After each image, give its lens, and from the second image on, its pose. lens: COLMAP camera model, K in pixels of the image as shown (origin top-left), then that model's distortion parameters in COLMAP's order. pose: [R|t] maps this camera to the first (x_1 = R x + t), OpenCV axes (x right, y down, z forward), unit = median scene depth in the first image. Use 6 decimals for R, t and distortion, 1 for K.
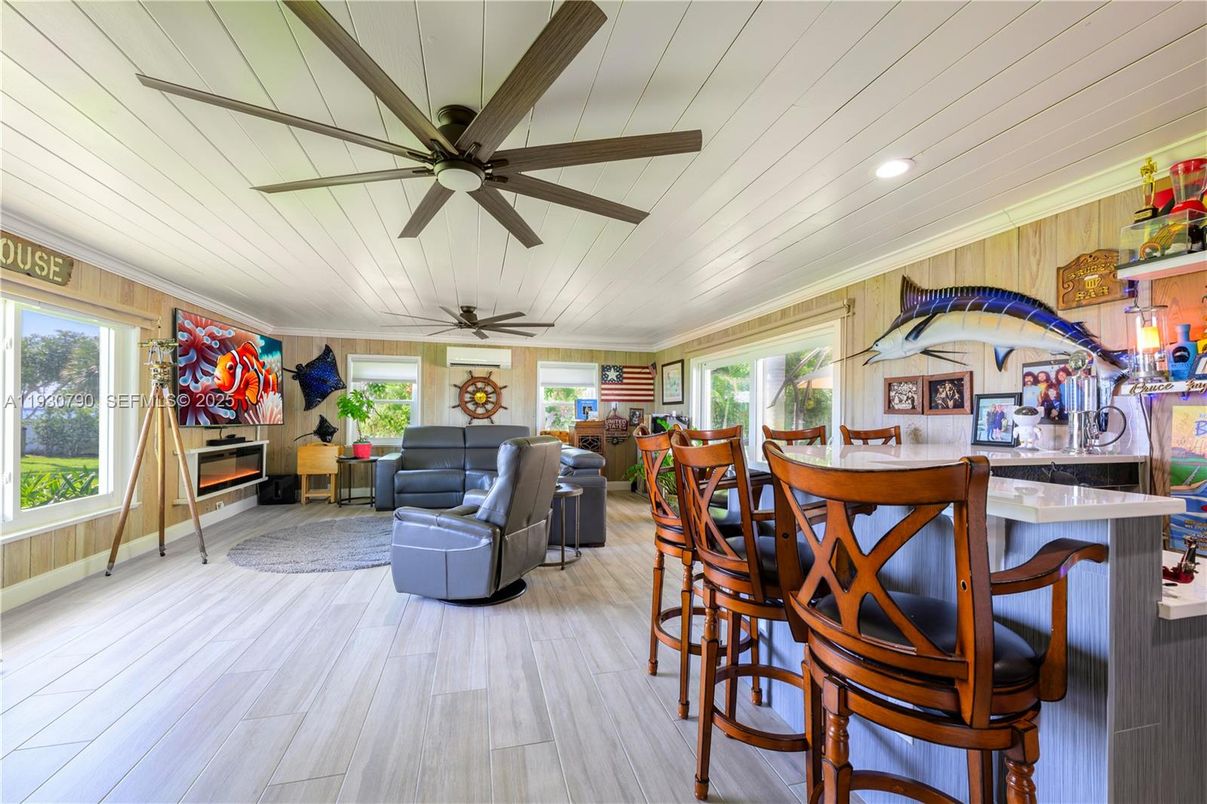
lens RADIAL K [[475.3, 0, 591.9], [0, 475.3, 412.5], [0, 0, 1]] dist [-0.000235, 0.000048]
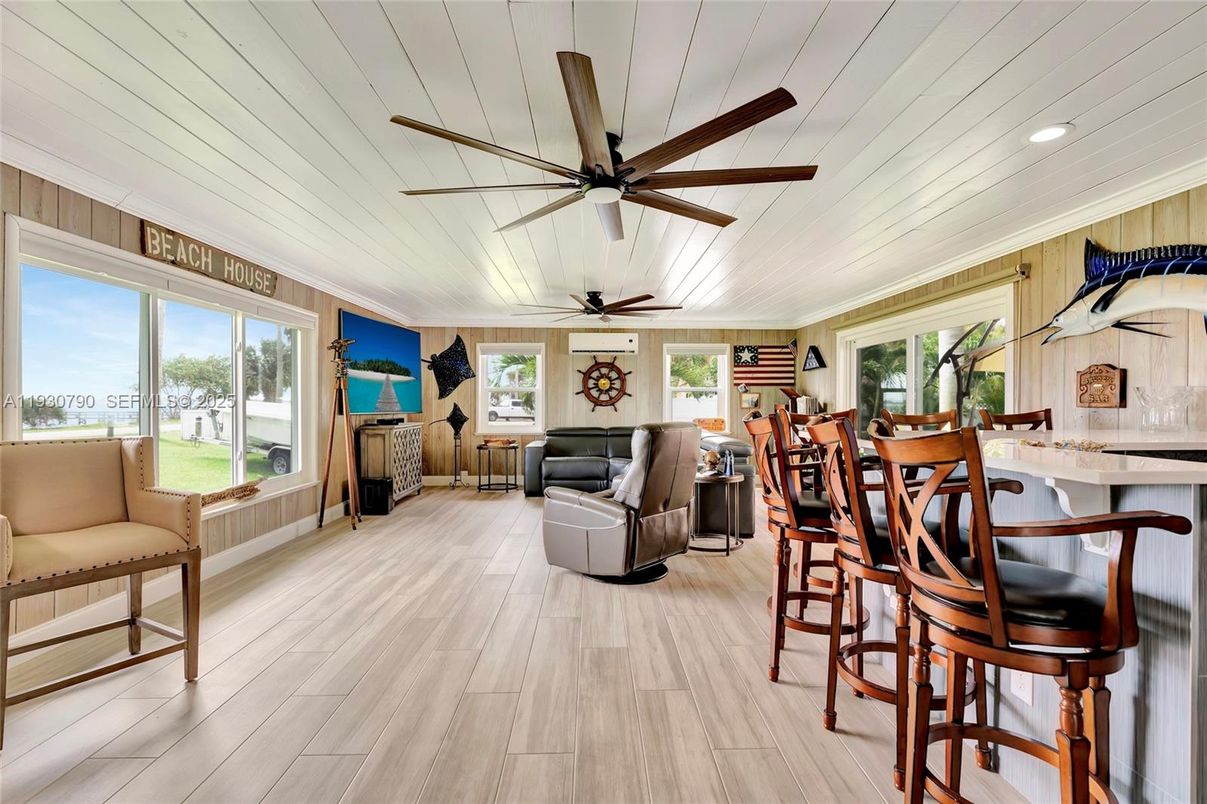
lens RADIAL K [[550.8, 0, 608.6], [0, 550.8, 390.8], [0, 0, 1]] dist [0.000349, 0.000420]
pose [[0.978374, -0.012690, -0.206453, 0.005726], [0.009555, 0.999824, -0.016173, 0.001623], [0.206622, 0.013850, 0.978323, -0.195709]]
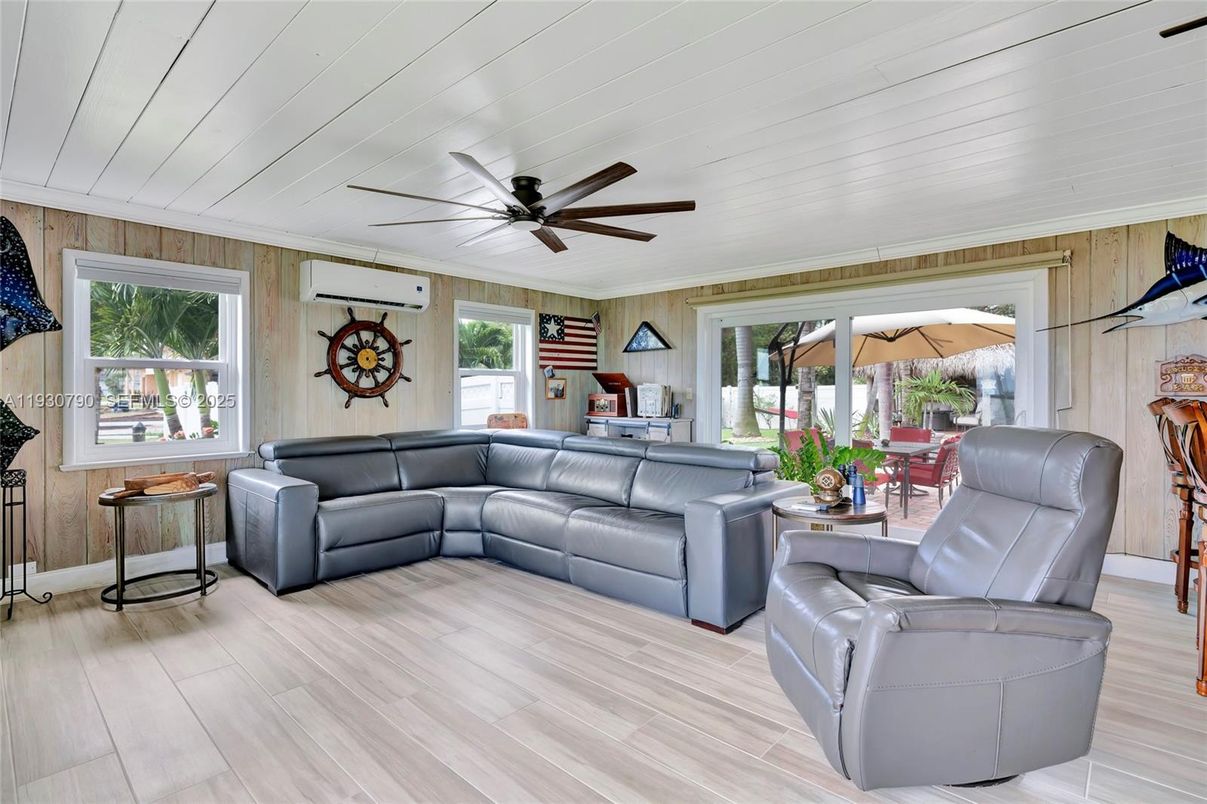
lens RADIAL K [[585.8, 0, 602.0], [0, 585.8, 387.6], [0, 0, 1]] dist [0.001519, 0.000311]
pose [[0.836422, -0.006055, 0.548052, -0.910531], [0.003512, 0.999978, 0.005688, -0.002638], [-0.548075, -0.002833, 0.836425, 0.700127]]
